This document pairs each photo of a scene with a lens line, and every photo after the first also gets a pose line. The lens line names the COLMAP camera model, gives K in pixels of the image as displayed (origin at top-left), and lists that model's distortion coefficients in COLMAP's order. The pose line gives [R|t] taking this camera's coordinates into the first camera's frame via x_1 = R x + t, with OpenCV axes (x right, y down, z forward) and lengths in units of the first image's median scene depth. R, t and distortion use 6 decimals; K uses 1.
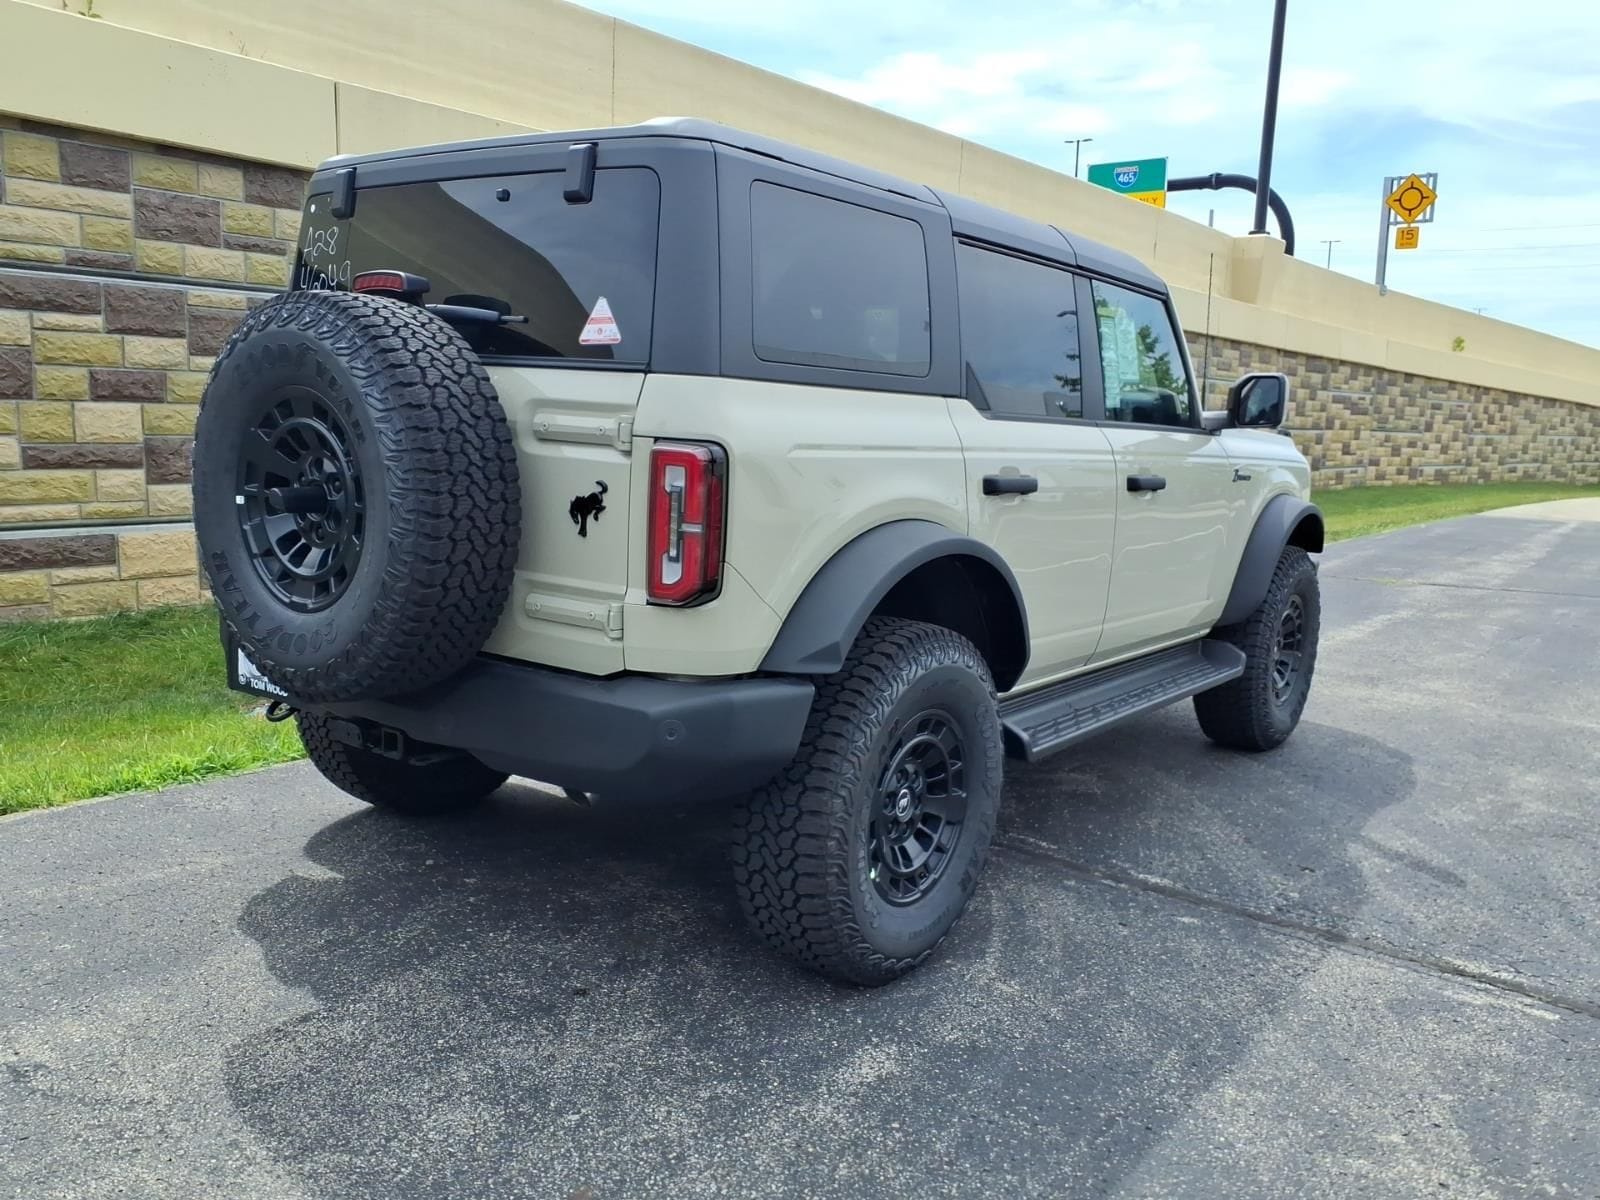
lens RADIAL K [[1316.9, 0, 800.0], [0, 1316.9, 600.0], [0, 0, 1]] dist [0.004779, -0.004214]
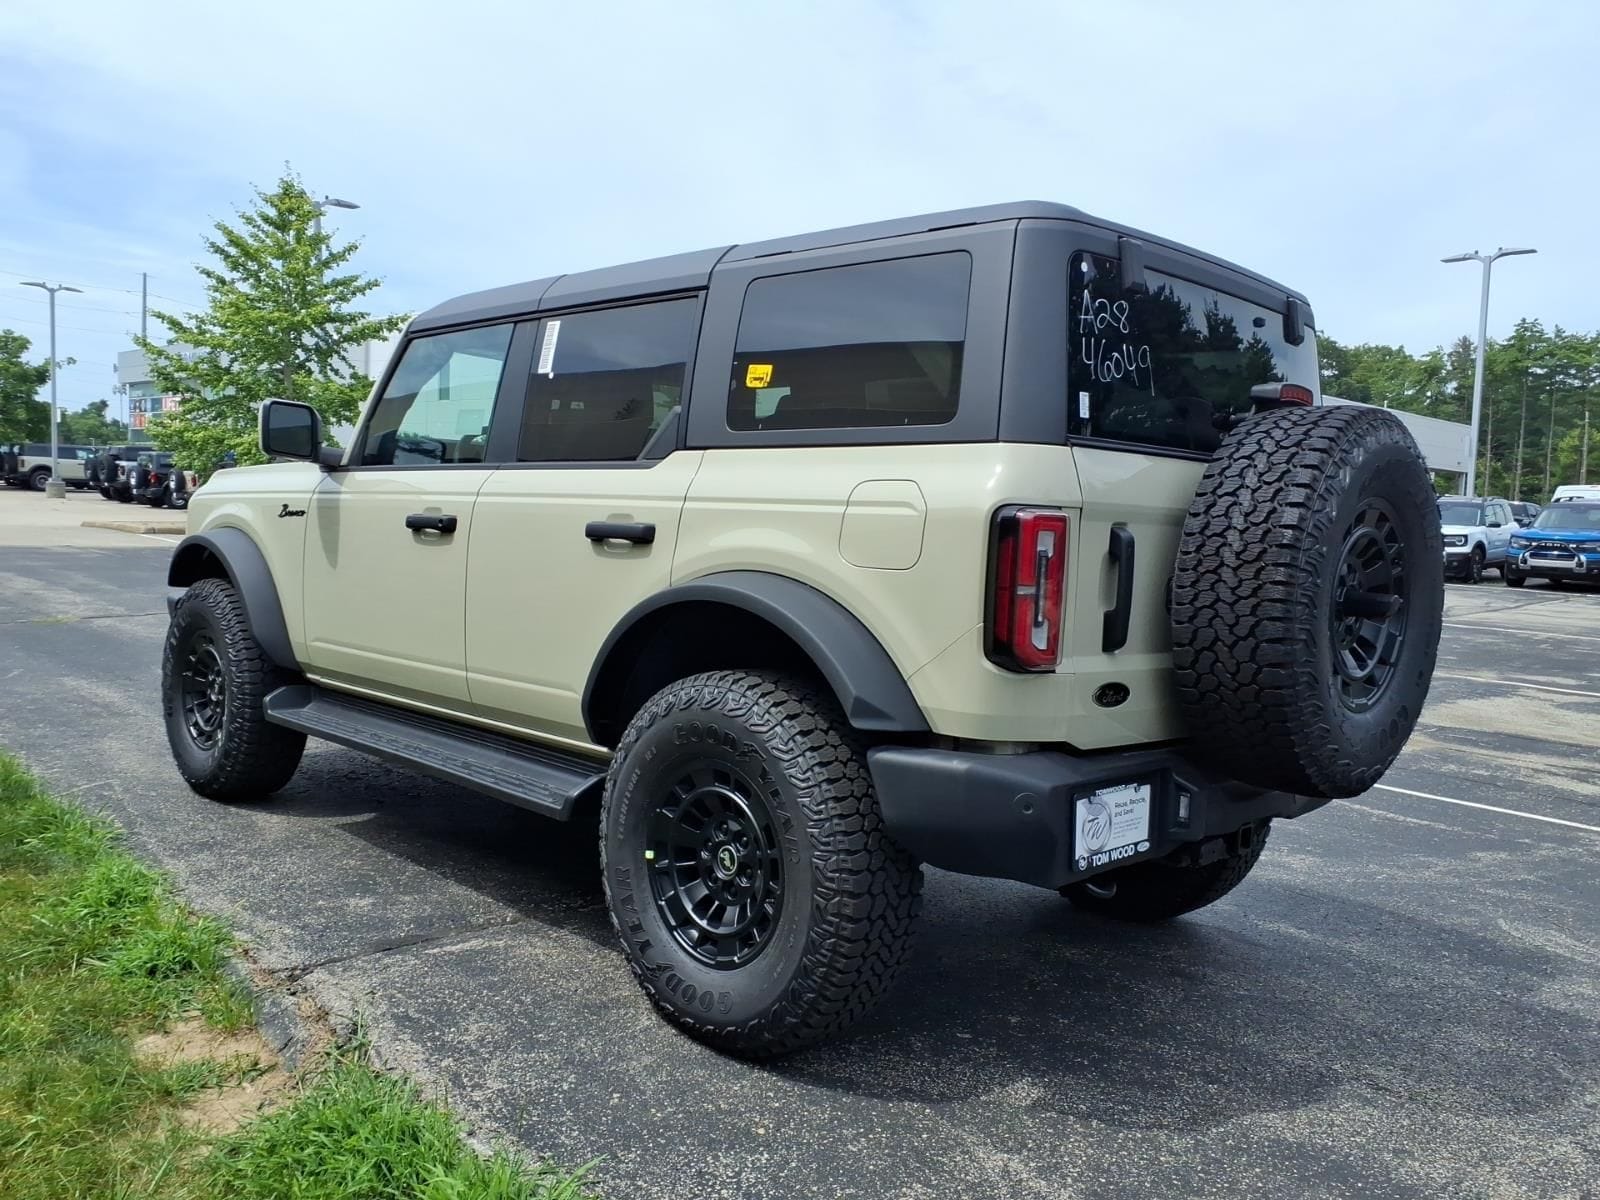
lens RADIAL K [[1260.6, 0, 800.0], [0, 1260.6, 600.0], [0, 0, 1]] dist [0.078437, -0.101193]
pose [[0.159035, -0.107458, 0.981408, -1.108257], [0.107538, 0.990030, 0.090976, -0.168285], [-0.981399, 0.091070, 0.169005, 0.972693]]
